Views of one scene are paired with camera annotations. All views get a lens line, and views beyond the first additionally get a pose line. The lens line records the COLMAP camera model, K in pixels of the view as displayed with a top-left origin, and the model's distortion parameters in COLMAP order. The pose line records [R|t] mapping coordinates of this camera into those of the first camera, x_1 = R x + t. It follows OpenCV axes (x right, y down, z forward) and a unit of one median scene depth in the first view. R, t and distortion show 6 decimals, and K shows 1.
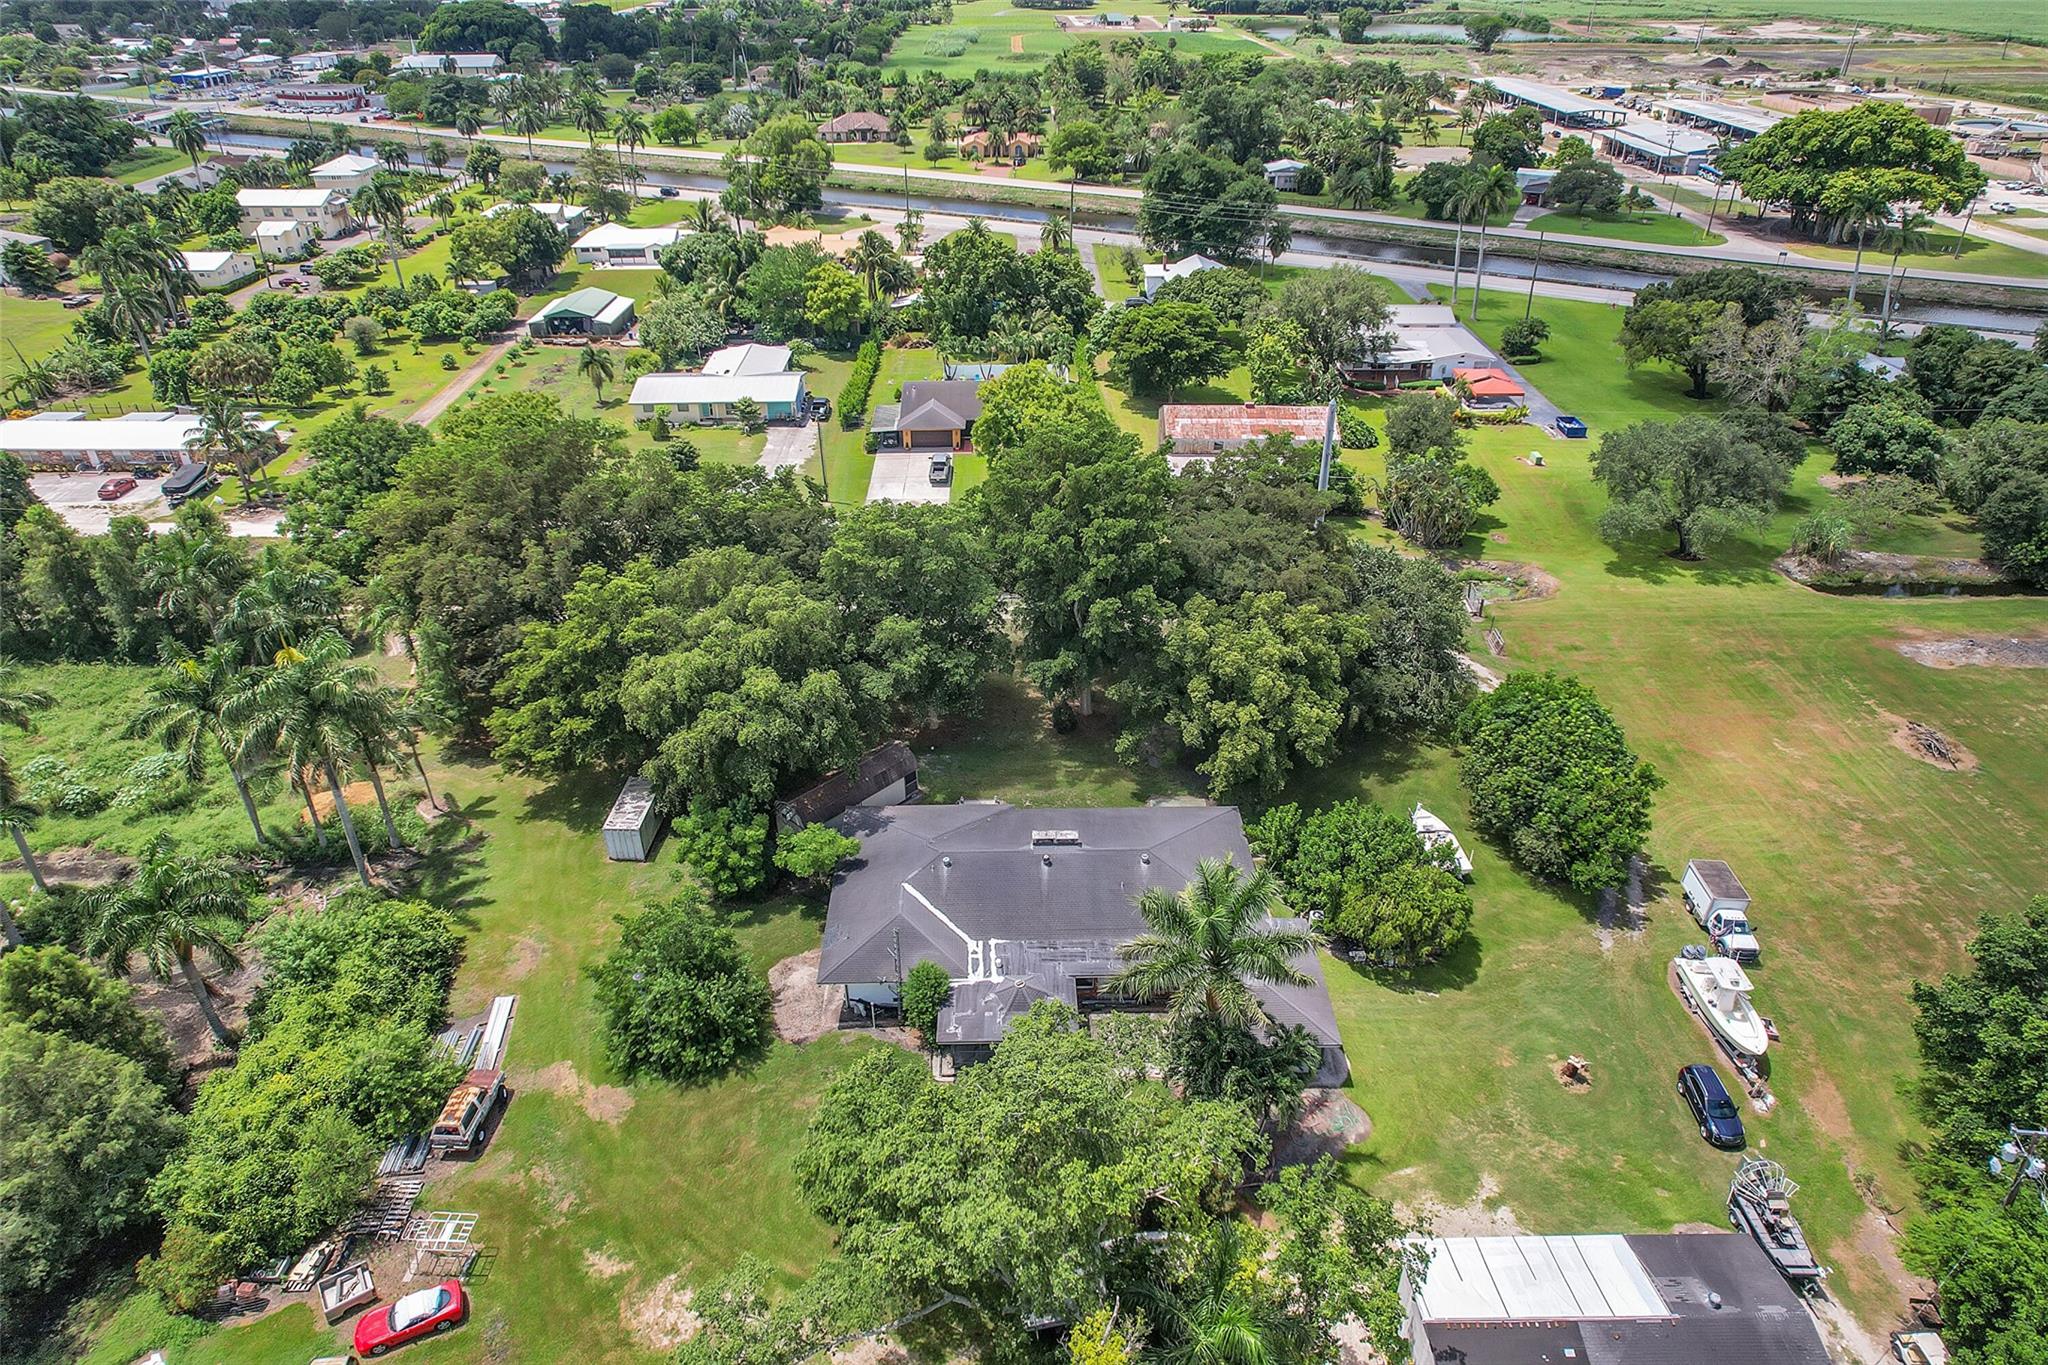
lens RADIAL K [[1304.0, 0, 1029.7], [0, 1304.0, 684.0], [0, 0, 1]] dist [-0.066148, 0.059507]
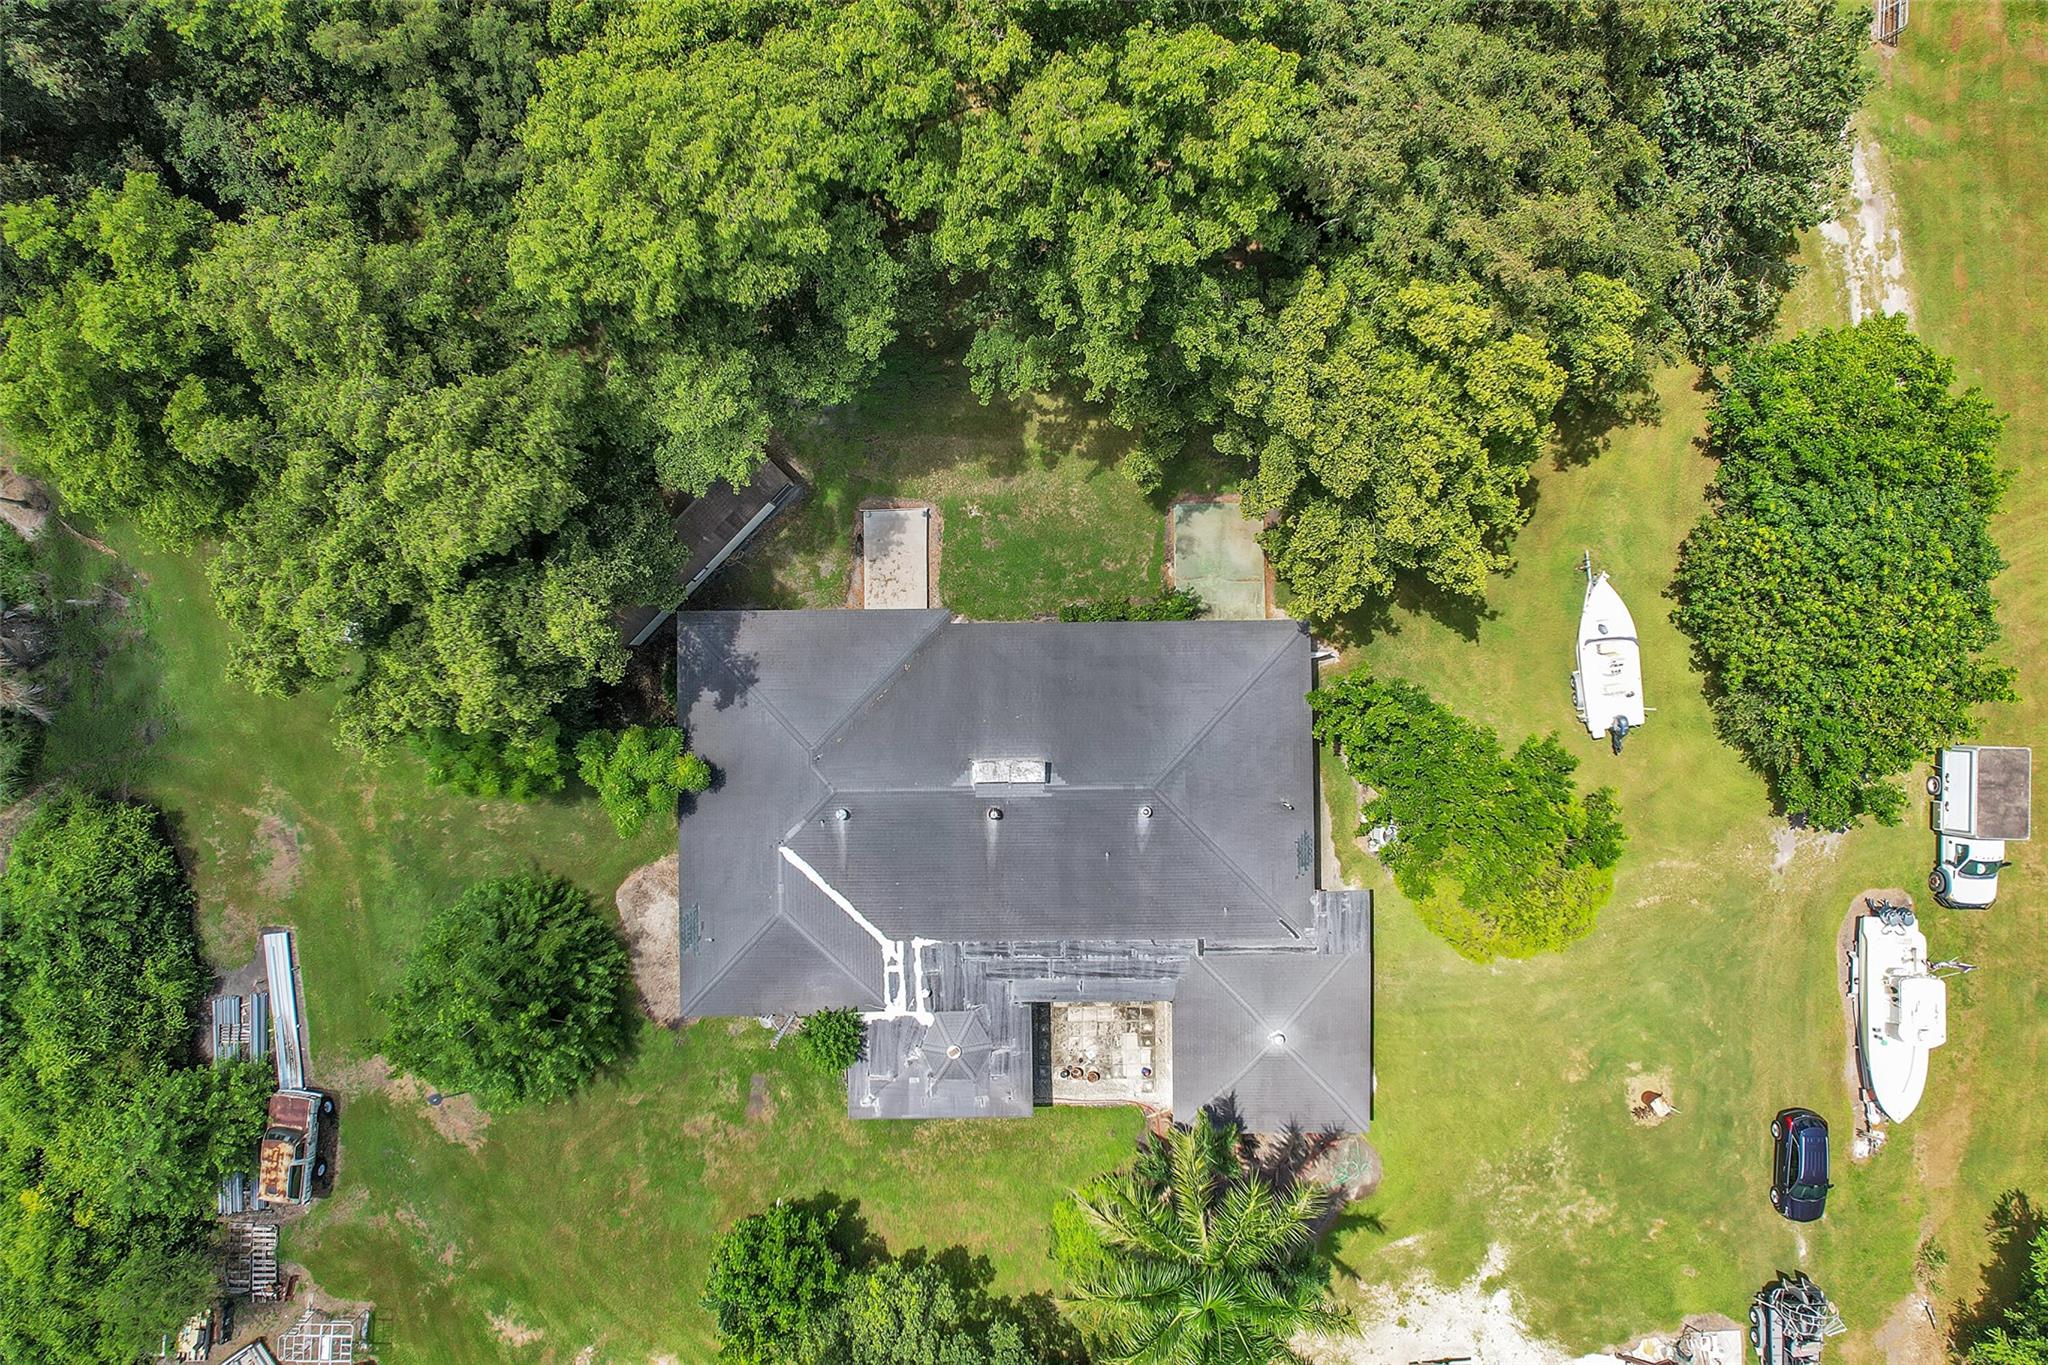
lens RADIAL K [[1304.0, 0, 1035.9], [0, 1304.0, 678.1], [0, 0, 1]] dist [-0.066148, 0.059507]
pose [[0.999941, 0.010893, -0.000174, 0.032259], [-0.005594, 0.527107, 0.849780, -0.446157], [0.009348, -0.849729, 0.527137, 0.696850]]
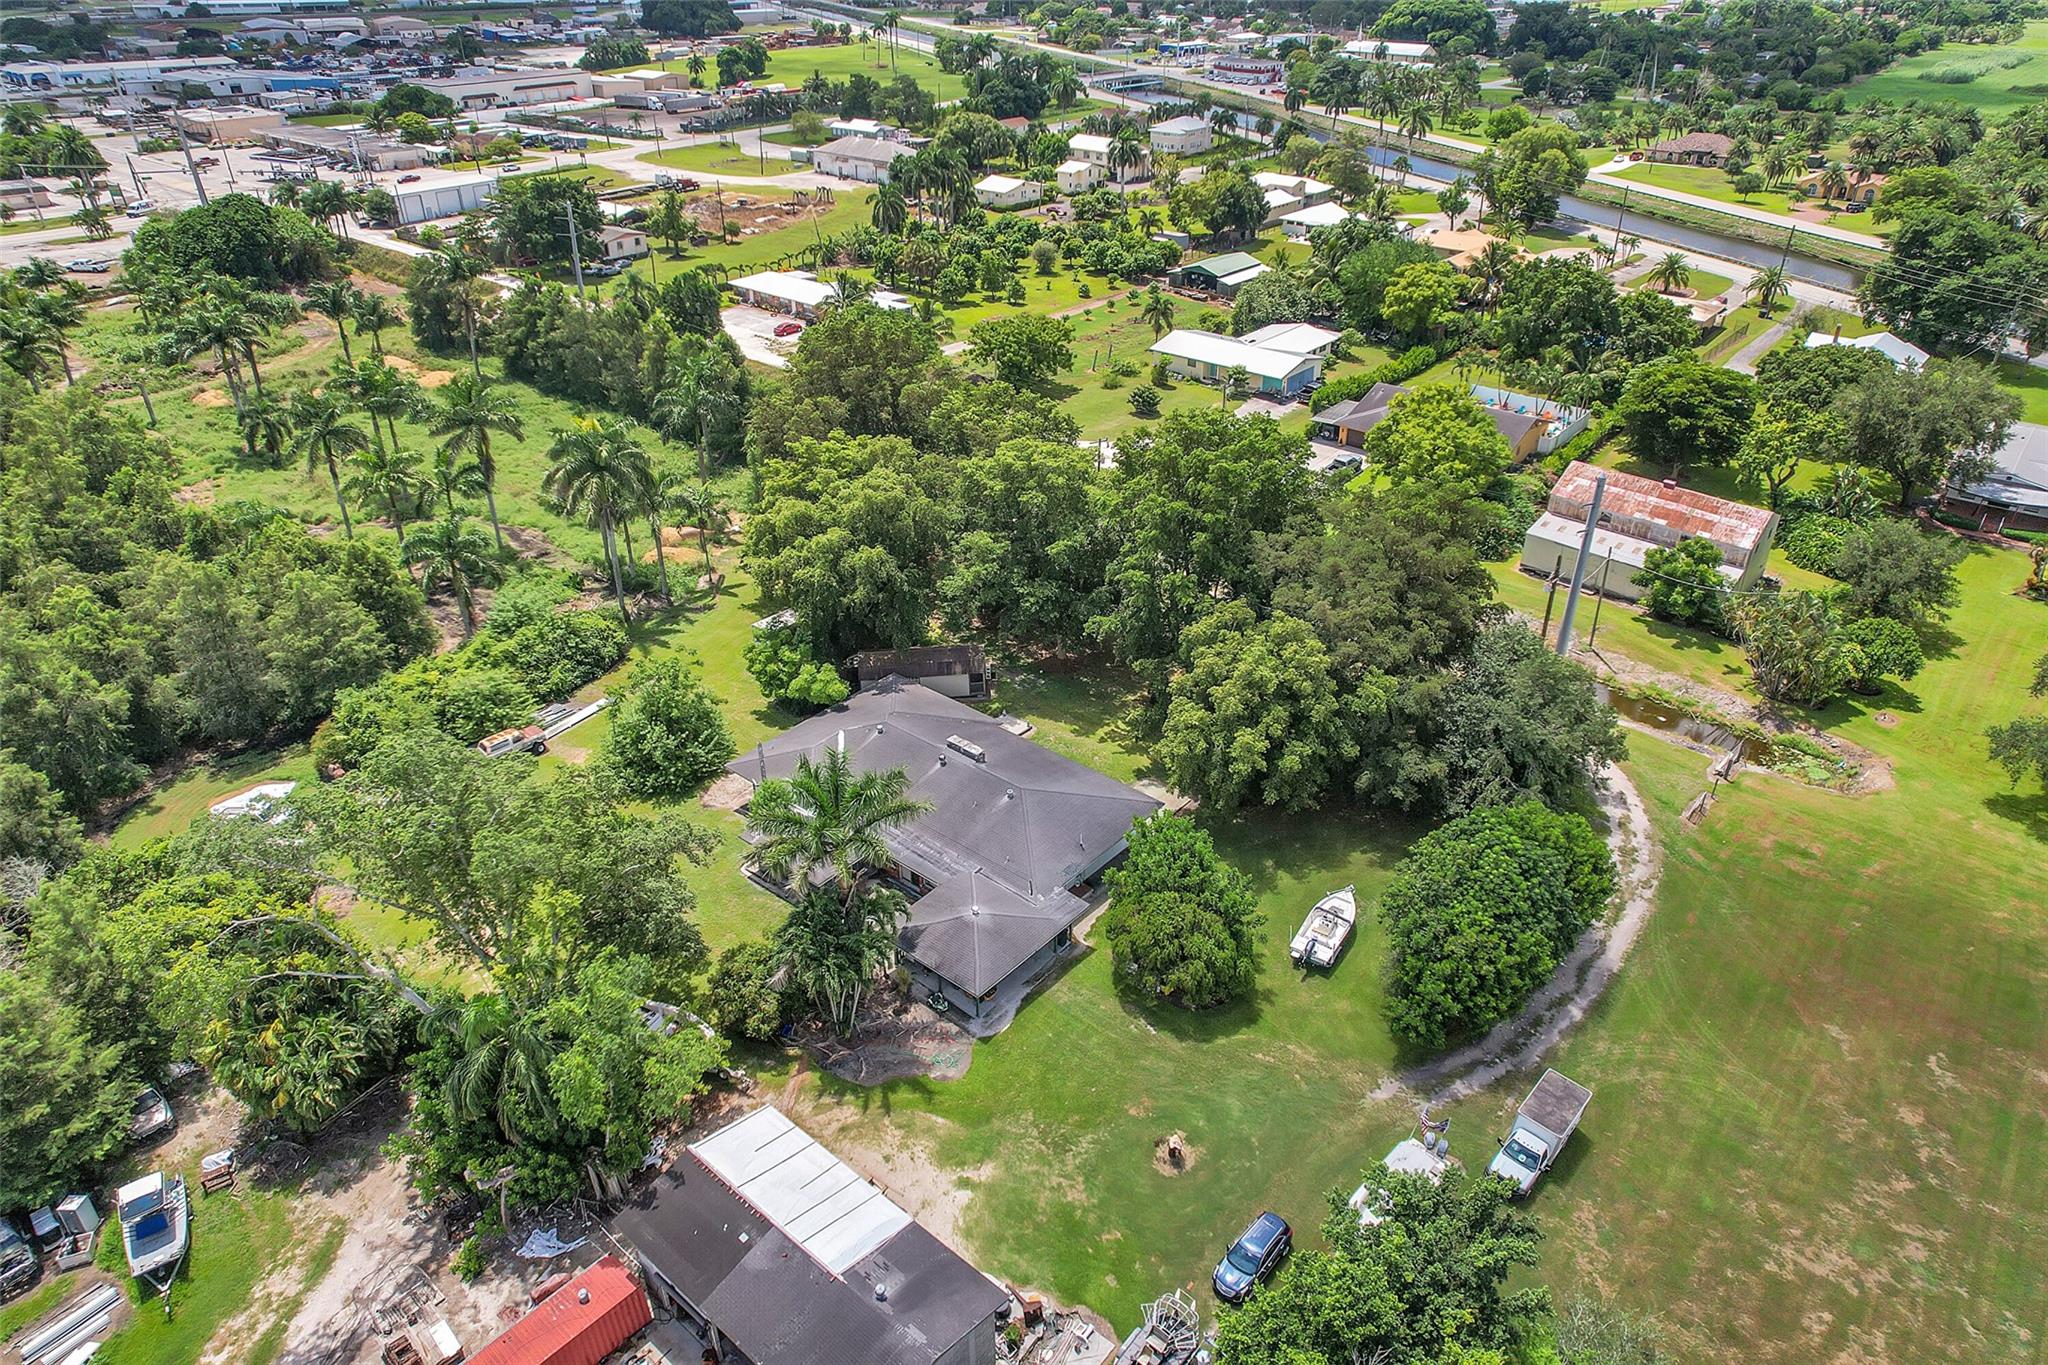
lens RADIAL K [[1304.0, 0, 1033.0], [0, 1304.0, 677.7], [0, 0, 1]] dist [-0.066148, 0.059507]
pose [[0.752979, 0.336212, -0.565671, 0.660926], [-0.337536, 0.935260, 0.106578, -0.073422], [0.564882, 0.110683, 0.817715, 0.122581]]
